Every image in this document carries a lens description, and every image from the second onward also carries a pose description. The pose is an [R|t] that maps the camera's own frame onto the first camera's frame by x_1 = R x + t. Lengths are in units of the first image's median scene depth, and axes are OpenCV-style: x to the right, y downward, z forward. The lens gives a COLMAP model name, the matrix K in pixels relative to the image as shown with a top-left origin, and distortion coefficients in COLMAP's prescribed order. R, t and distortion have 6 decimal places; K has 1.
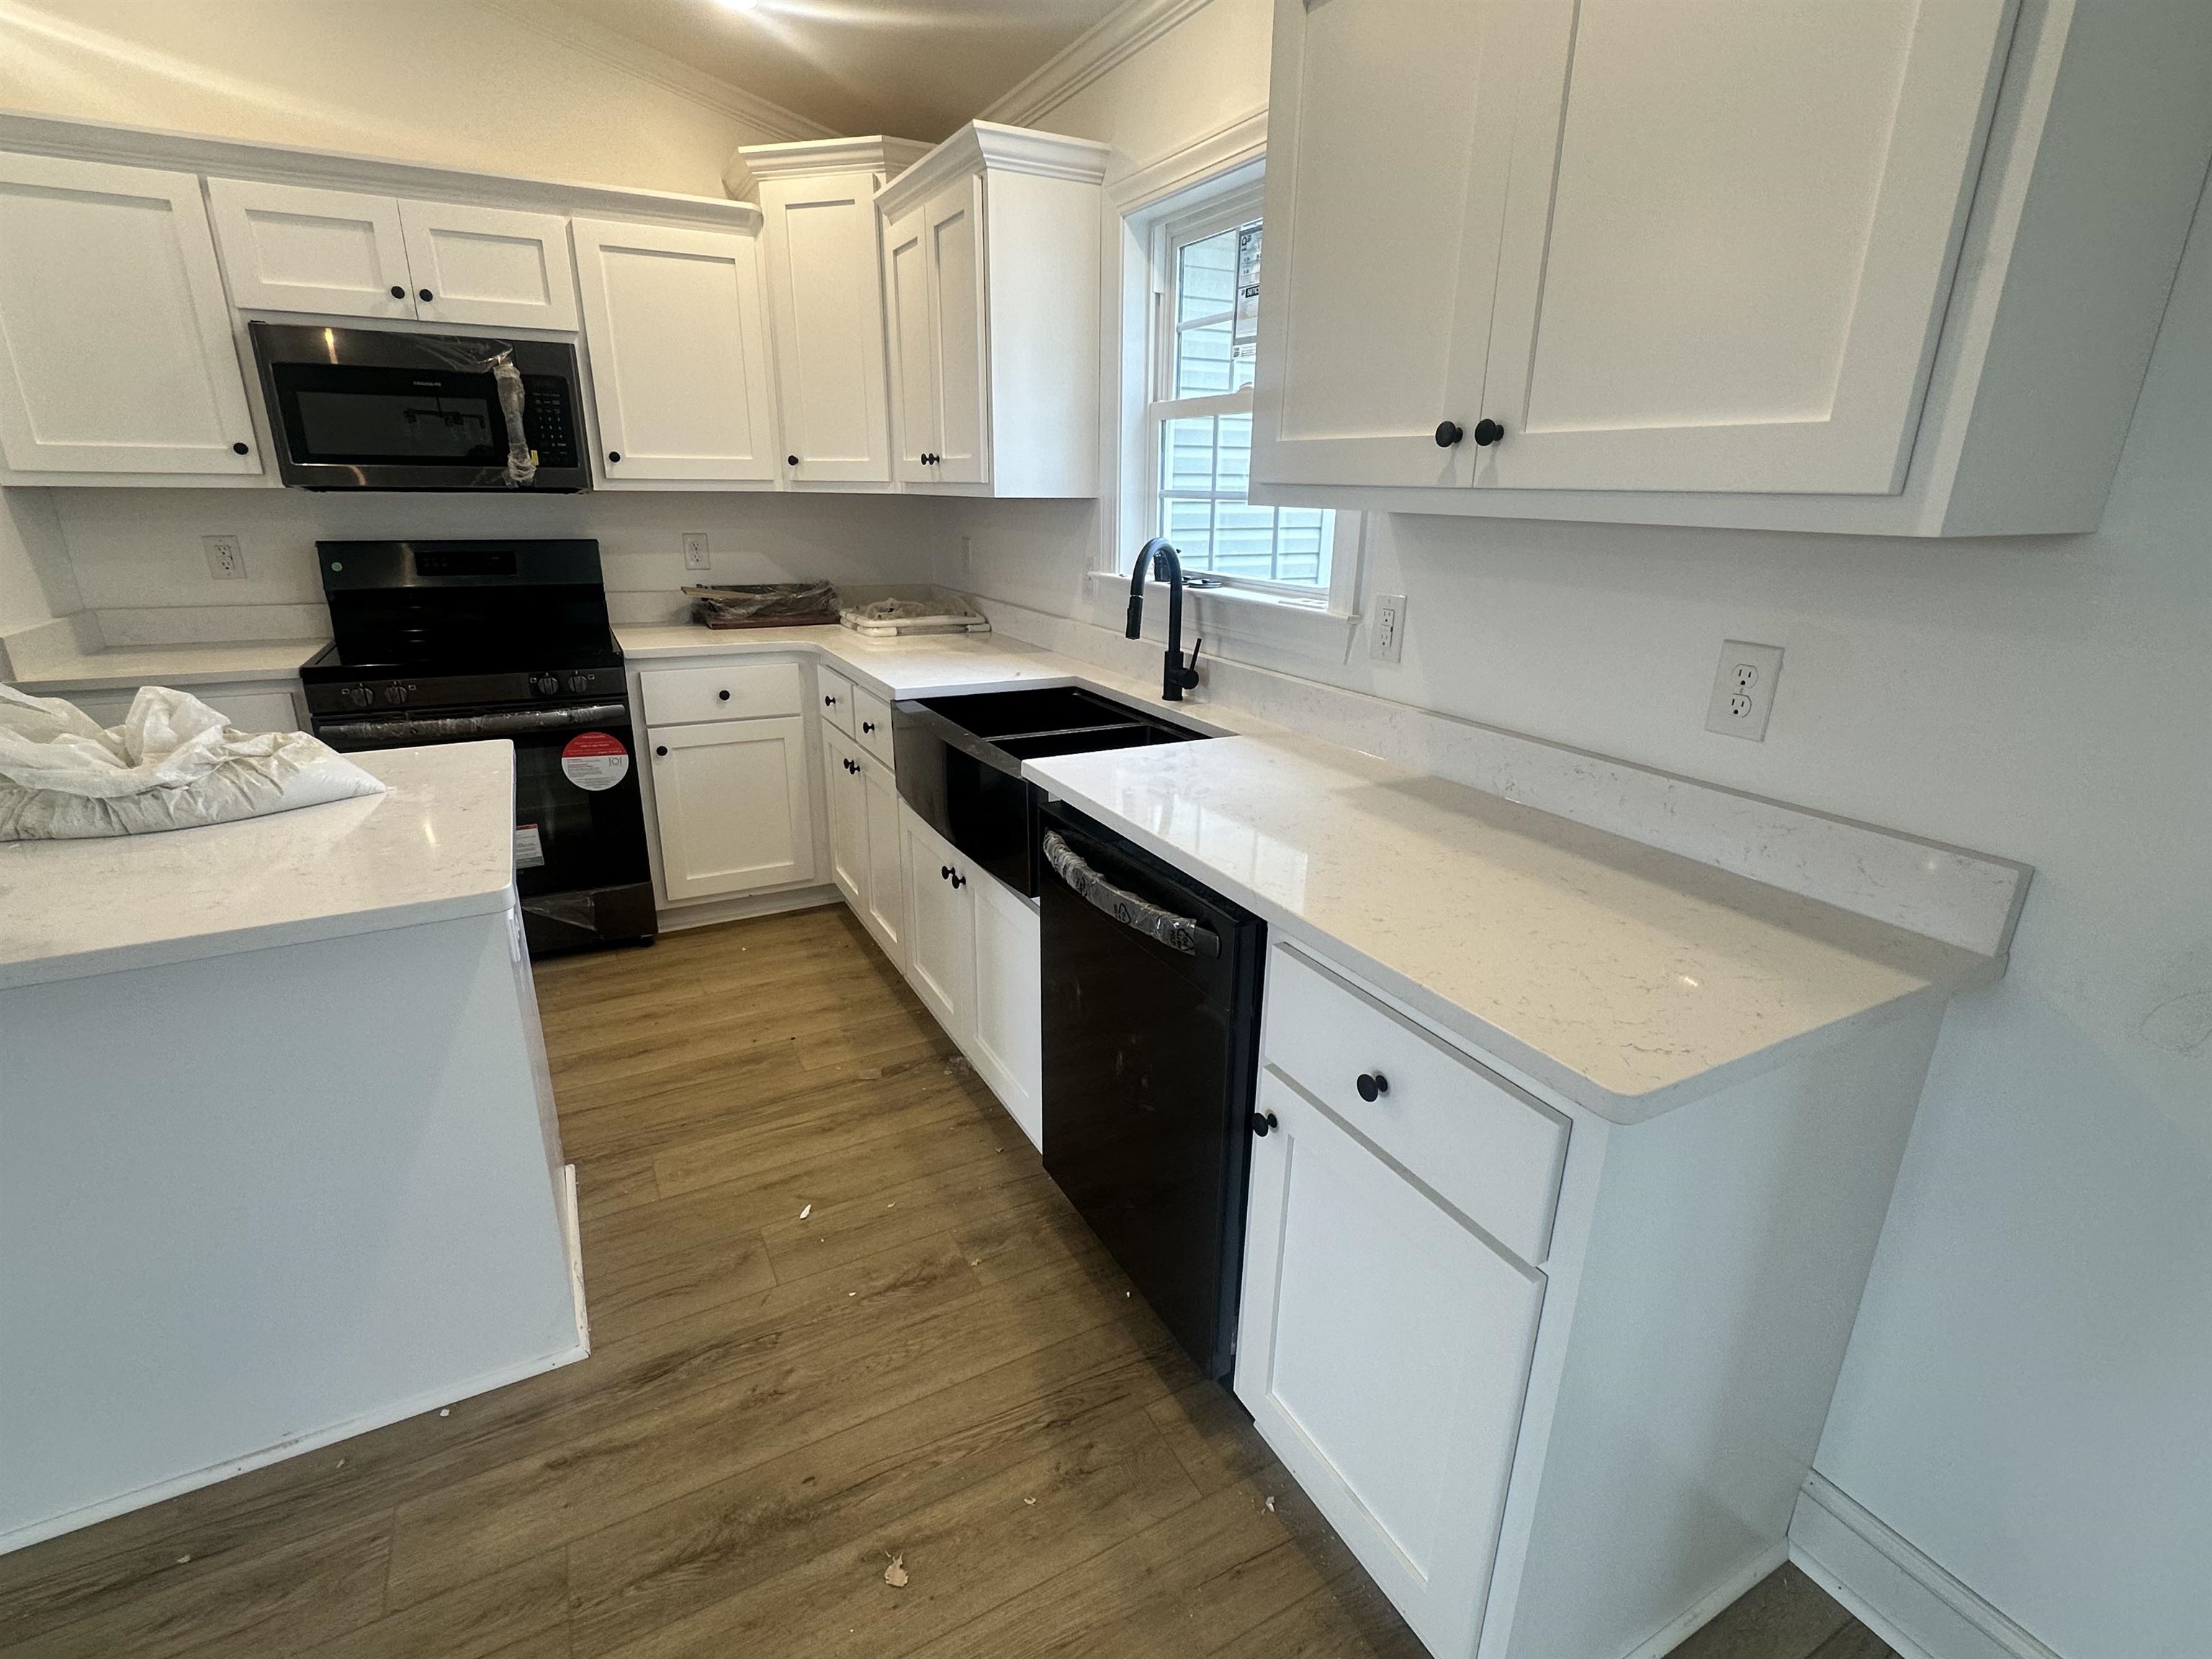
lens RADIAL K [[1037.6, 0, 1103.8], [0, 1037.6, 829.6], [0, 0, 1]] dist [-0.002114, 0.000499]
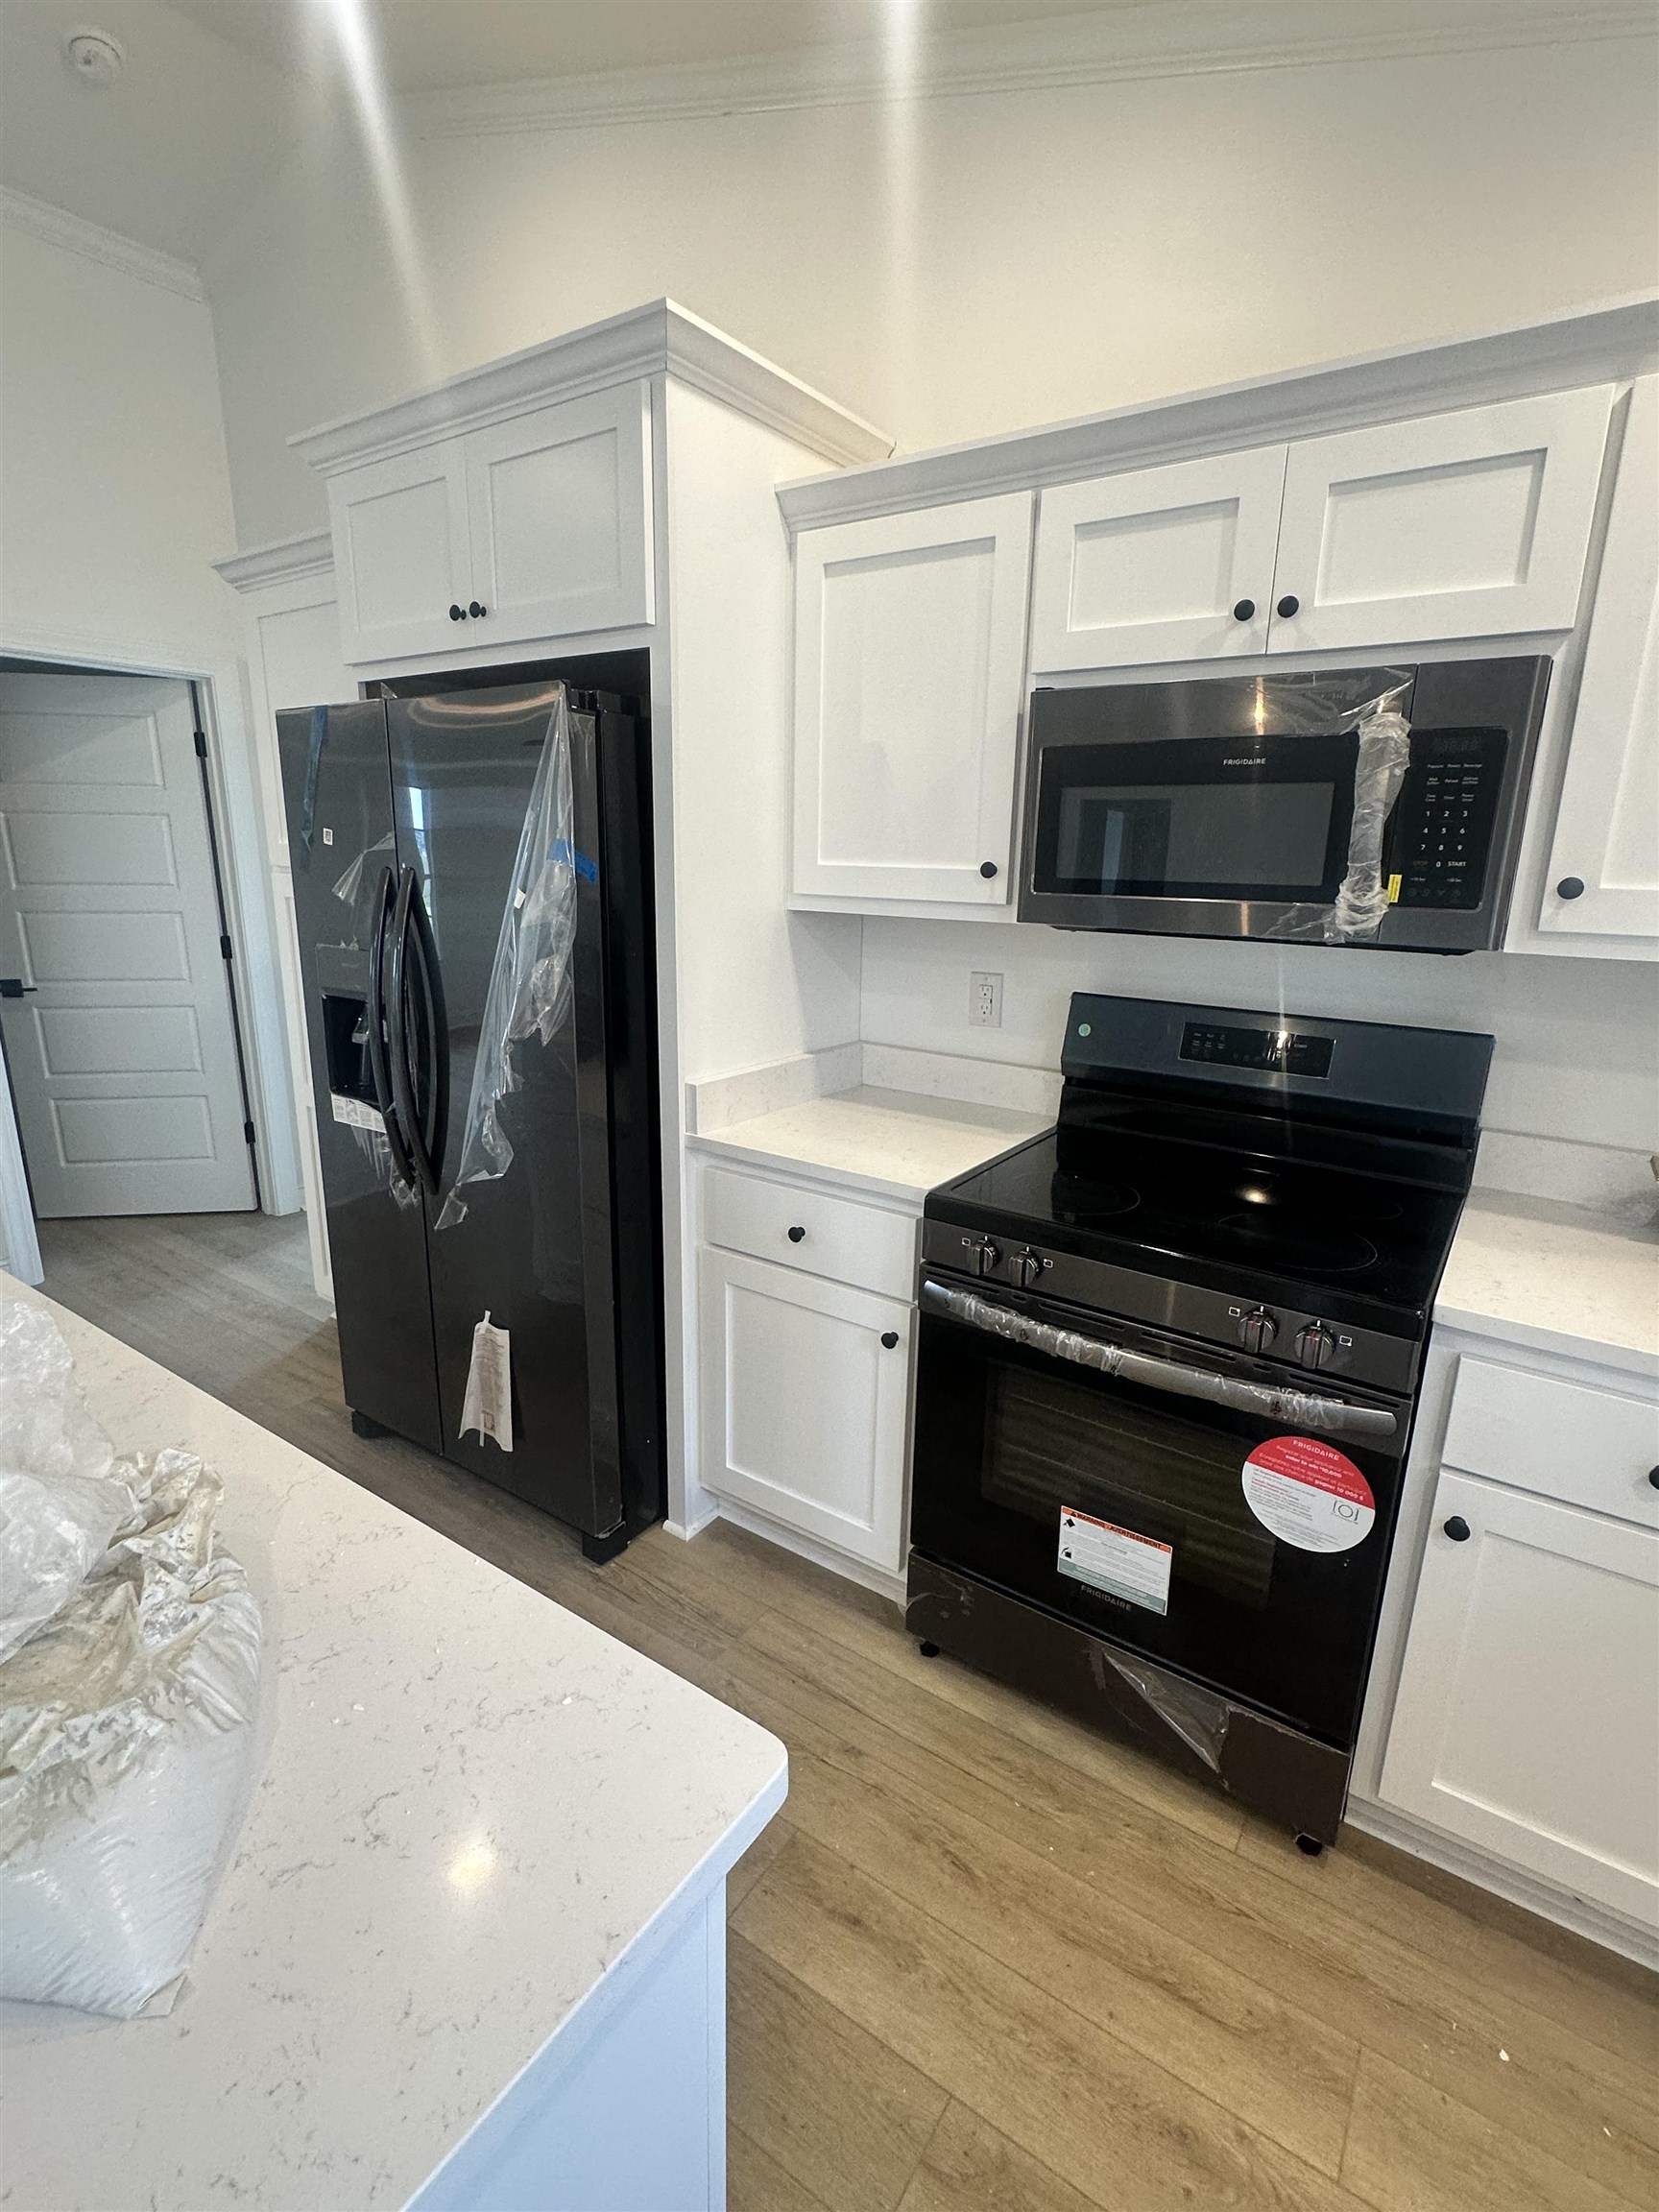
lens RADIAL K [[1037.6, 0, 830.8], [0, 1037.6, 1106.4], [0, 0, 1]] dist [-0.002114, 0.000499]
pose [[0.459517, 0.212028, -0.862490, -0.236610], [-0.290502, 0.953554, 0.079641, -0.241184], [0.839317, 0.213959, 0.499769, 0.595278]]
